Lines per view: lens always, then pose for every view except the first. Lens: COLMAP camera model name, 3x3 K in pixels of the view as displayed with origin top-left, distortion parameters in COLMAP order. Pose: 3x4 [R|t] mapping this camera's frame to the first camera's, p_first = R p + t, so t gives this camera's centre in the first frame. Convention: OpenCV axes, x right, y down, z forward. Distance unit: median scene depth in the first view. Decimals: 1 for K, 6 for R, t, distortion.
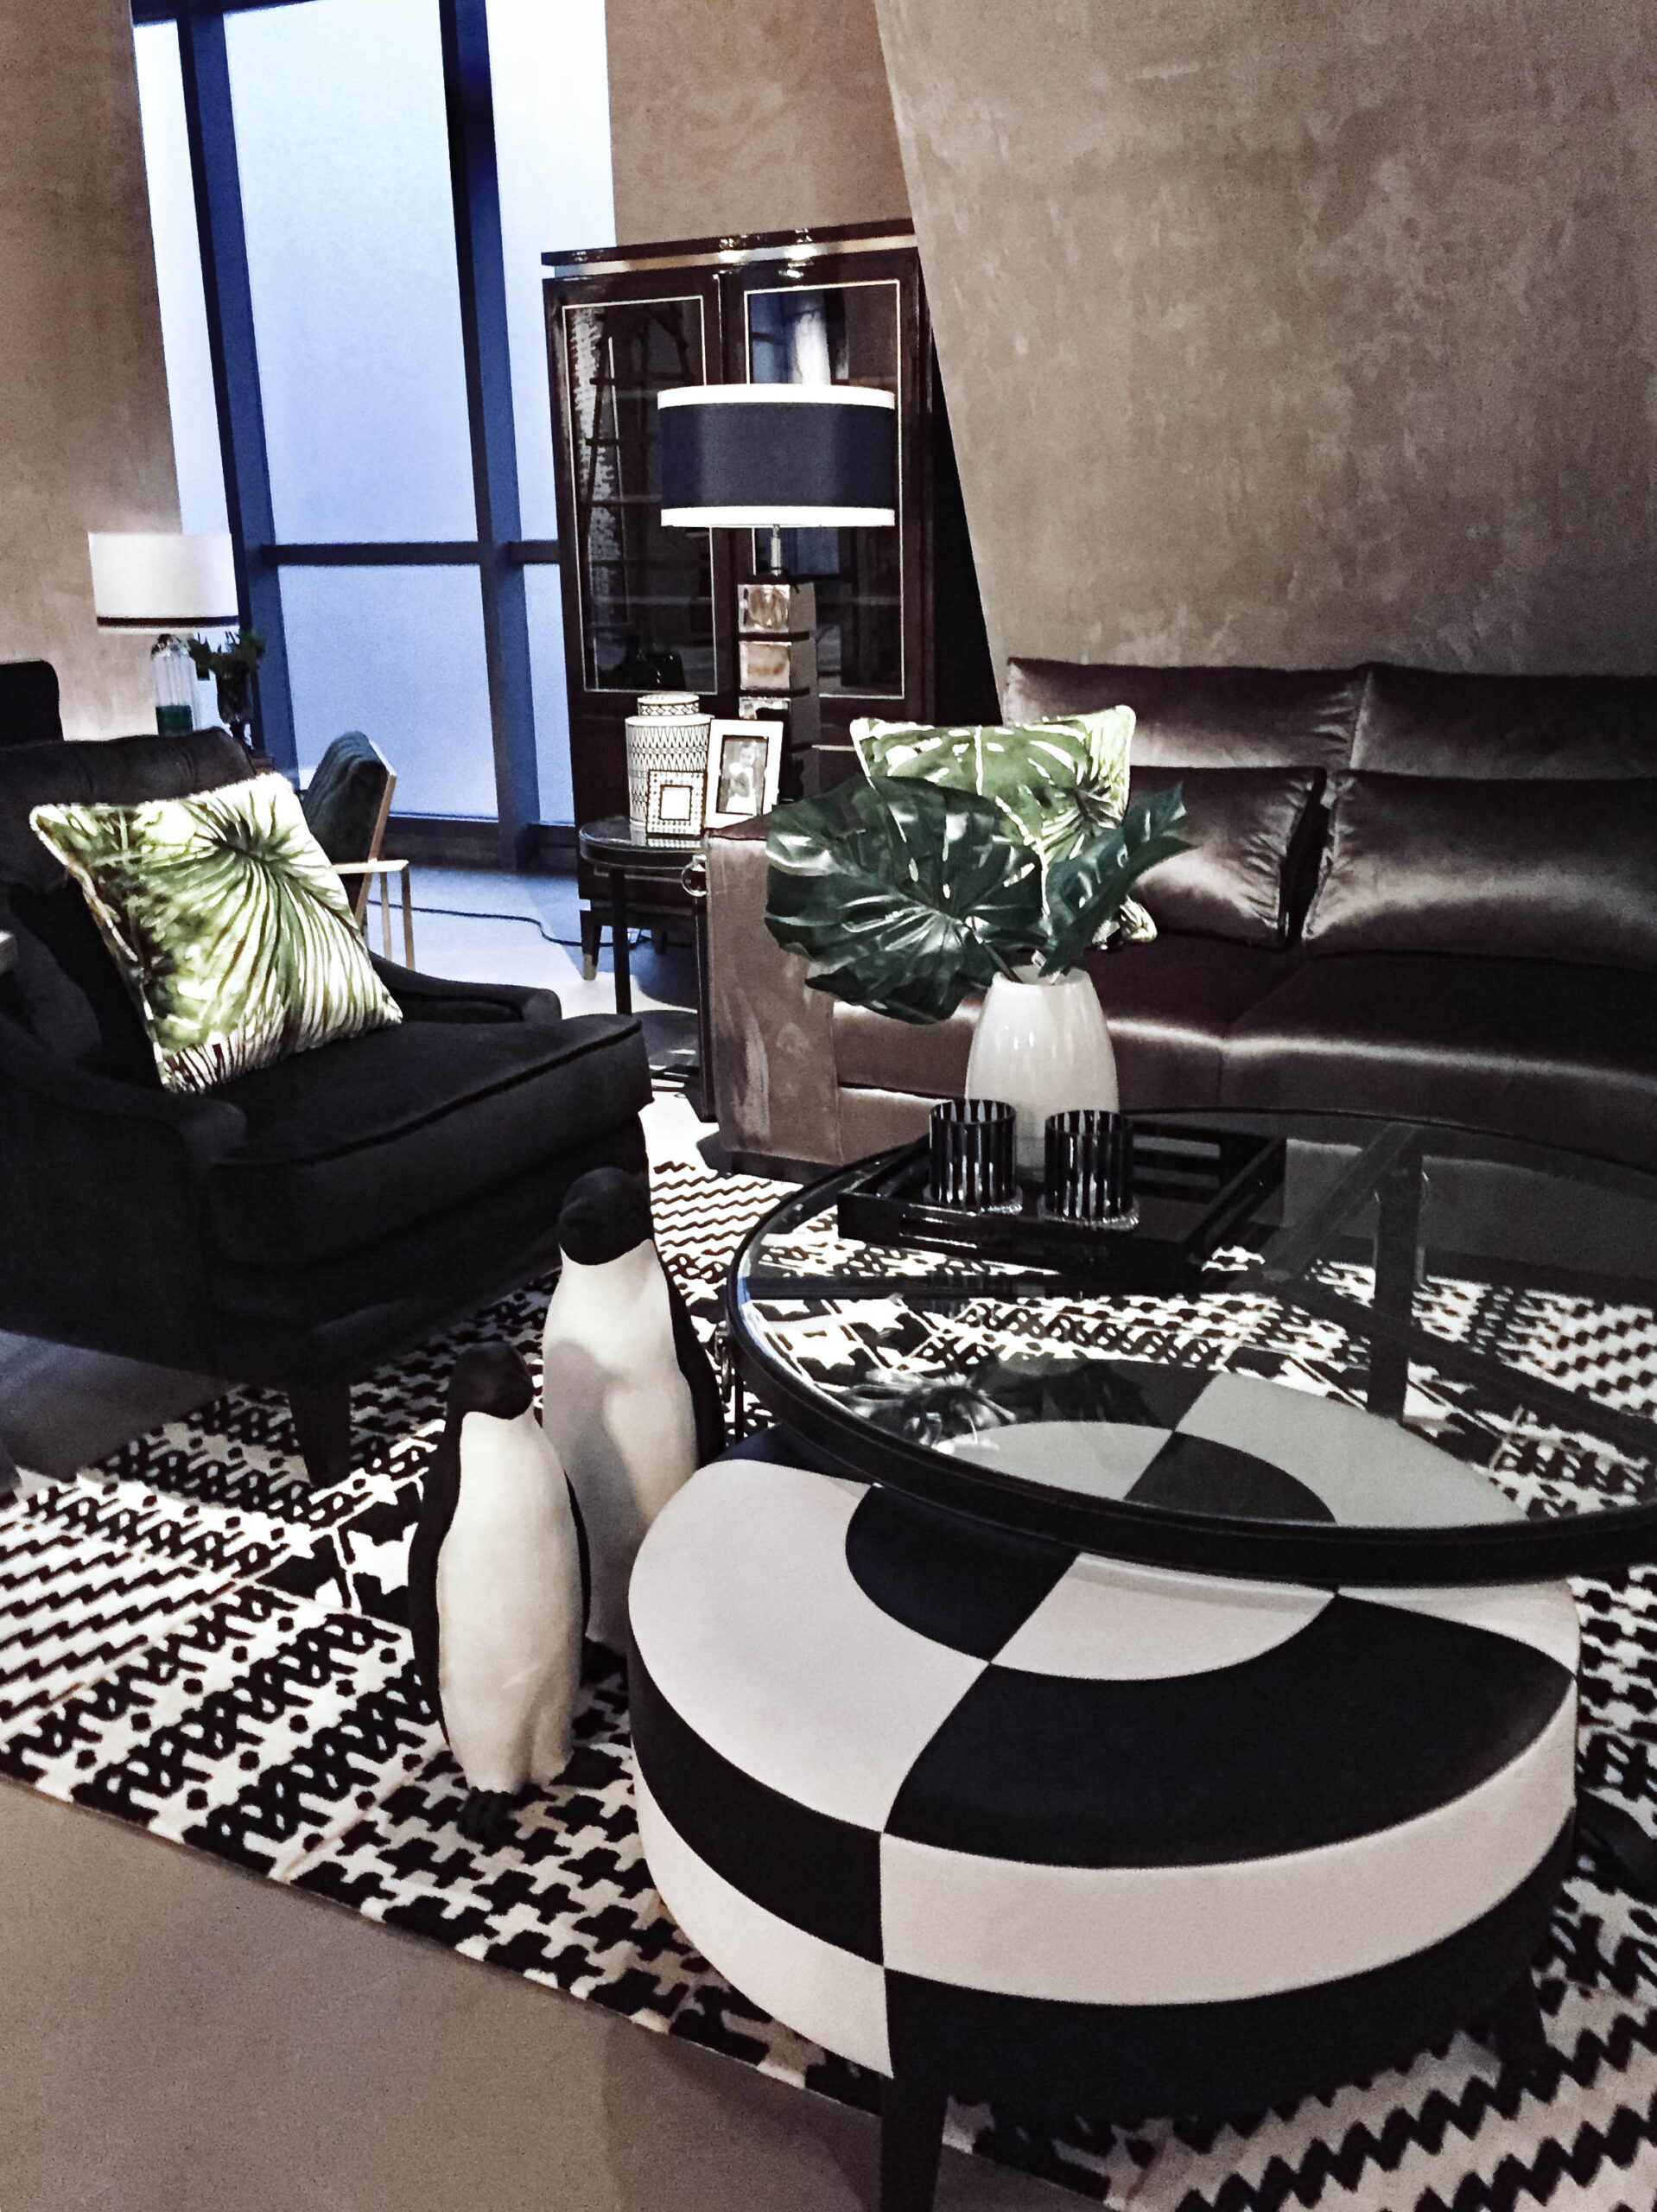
lens RADIAL K [[1948.6, 0, 829.9], [0, 1948.6, 1100.3], [0, 0, 1]] dist [0.058856, -0.042008]
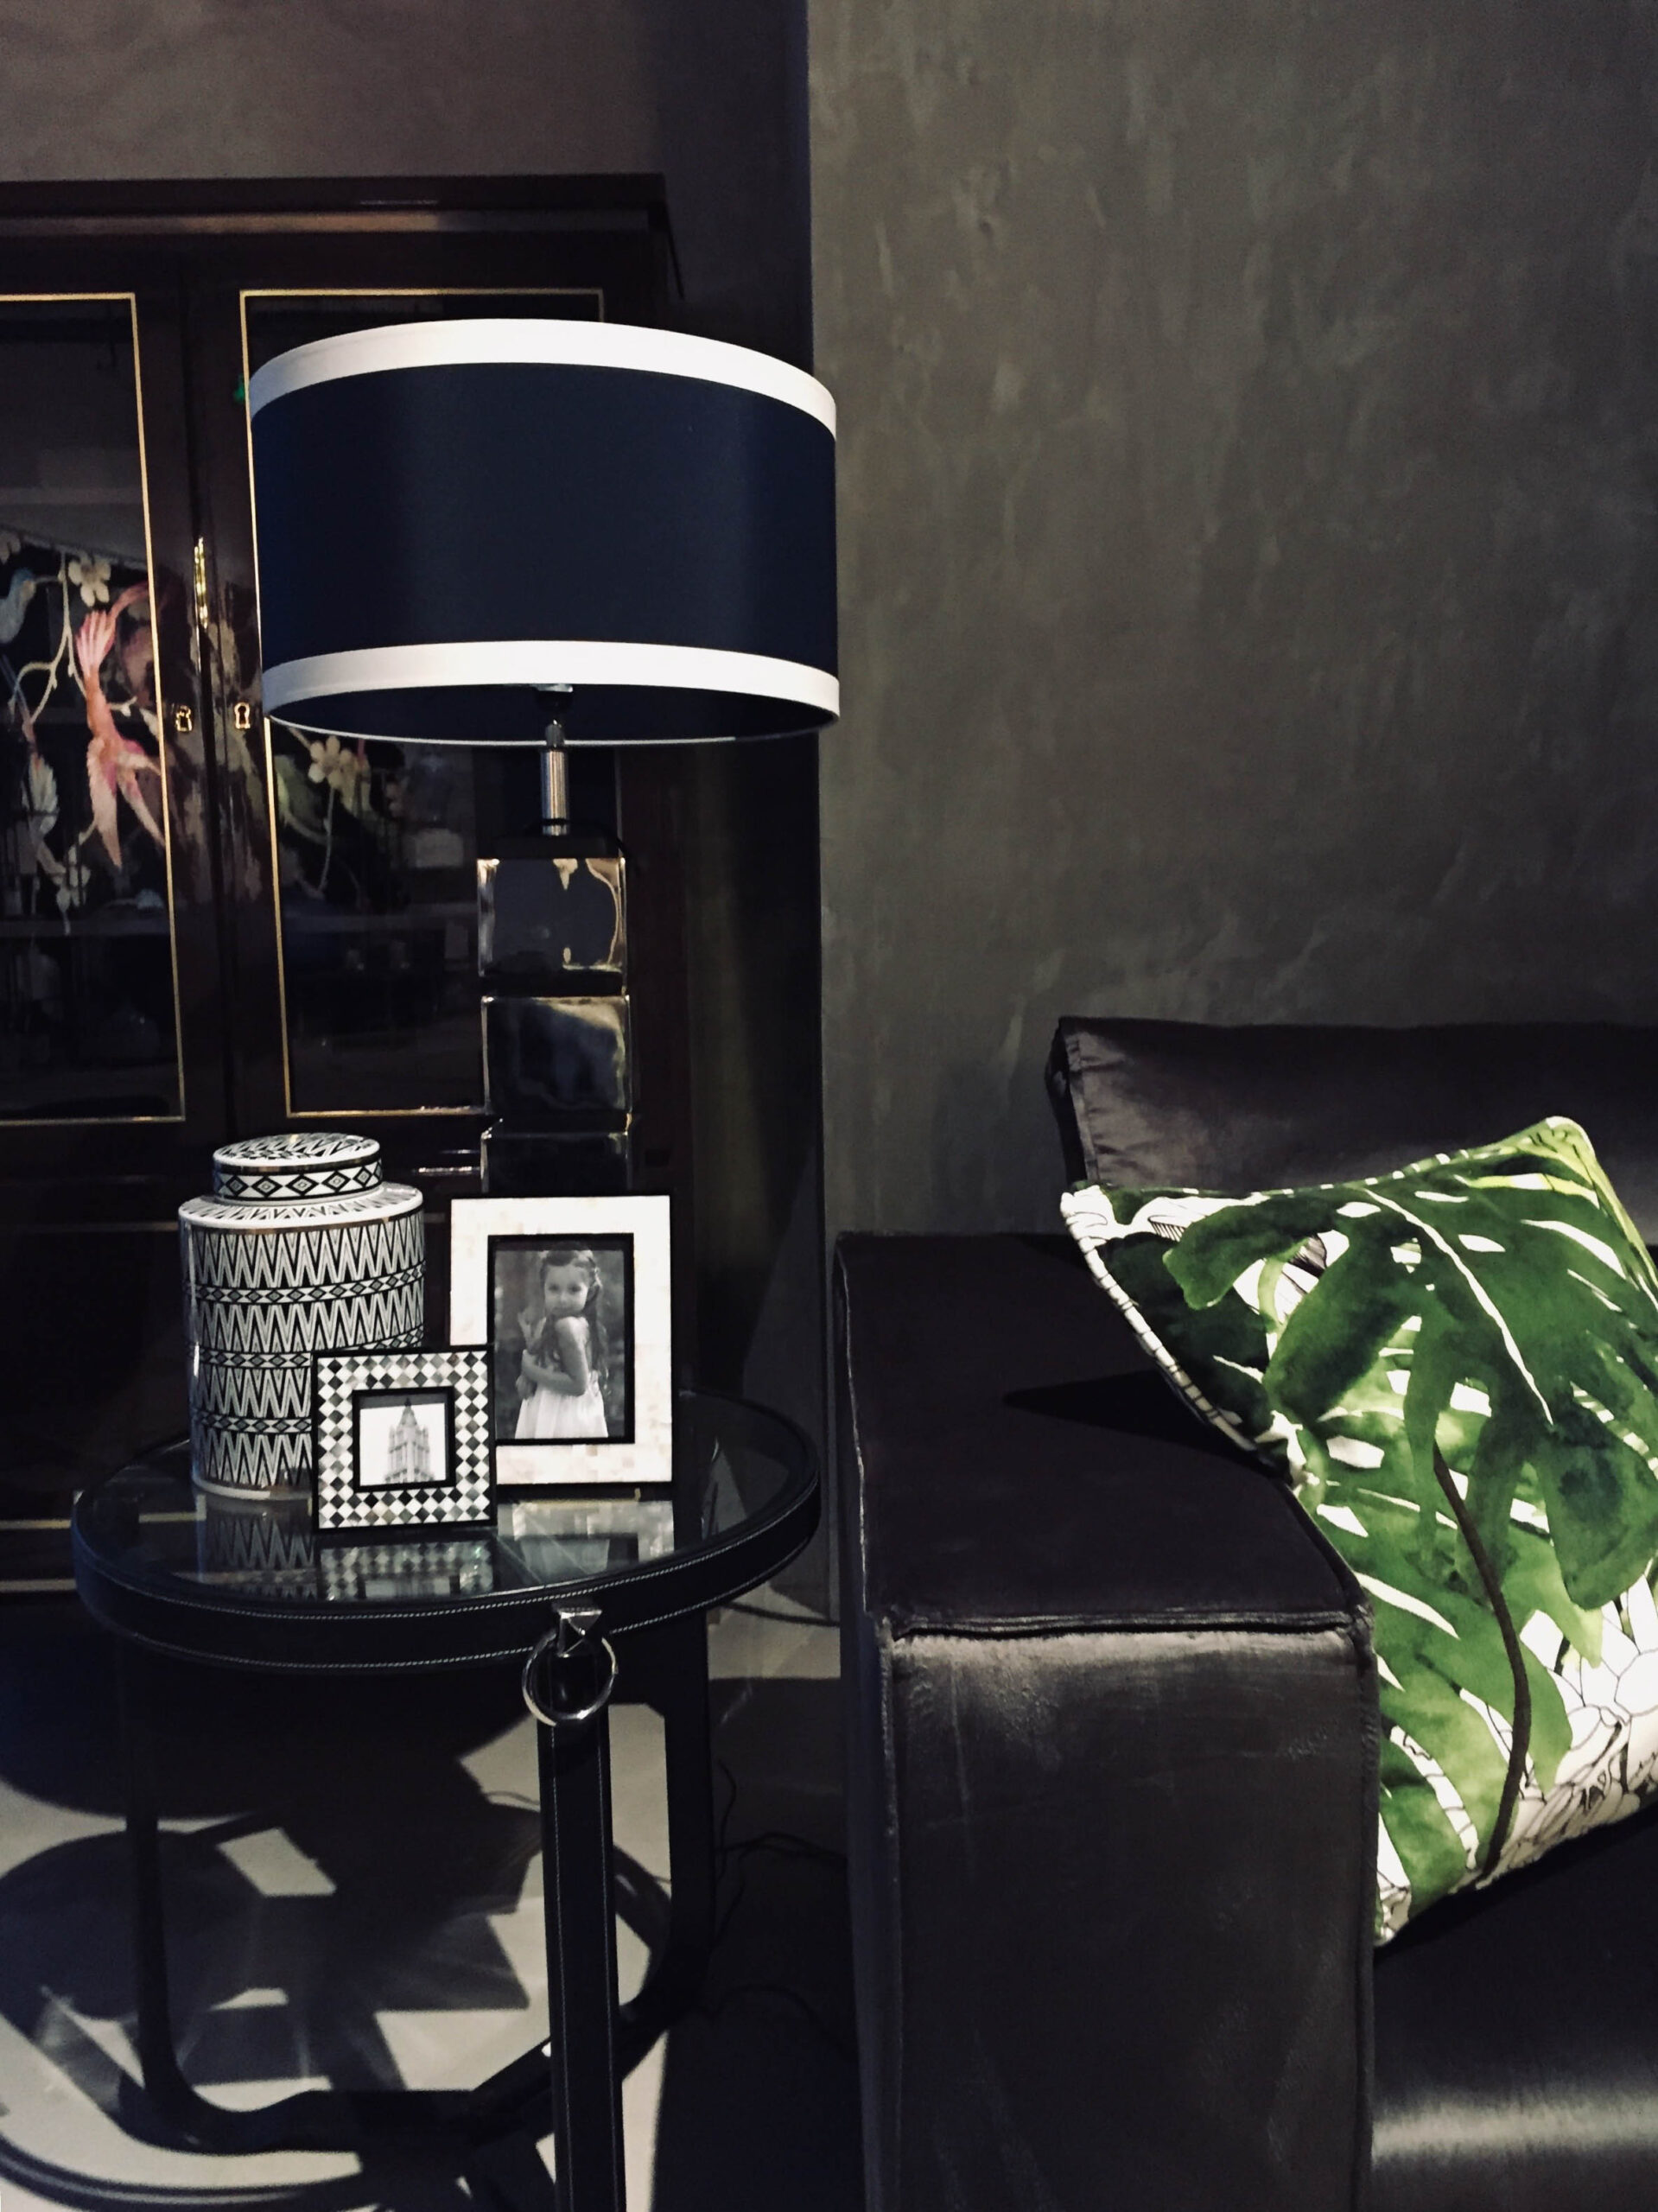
lens RADIAL K [[1948.7, 0, 825.4], [0, 1948.7, 1116.2], [0, 0, 1]] dist [0.058856, -0.042008]
pose [[0.884398, -0.048925, 0.464163, -0.172422], [0.129032, 0.981361, -0.142412, -0.148338], [-0.448544, 0.185841, 0.874226, 0.639336]]
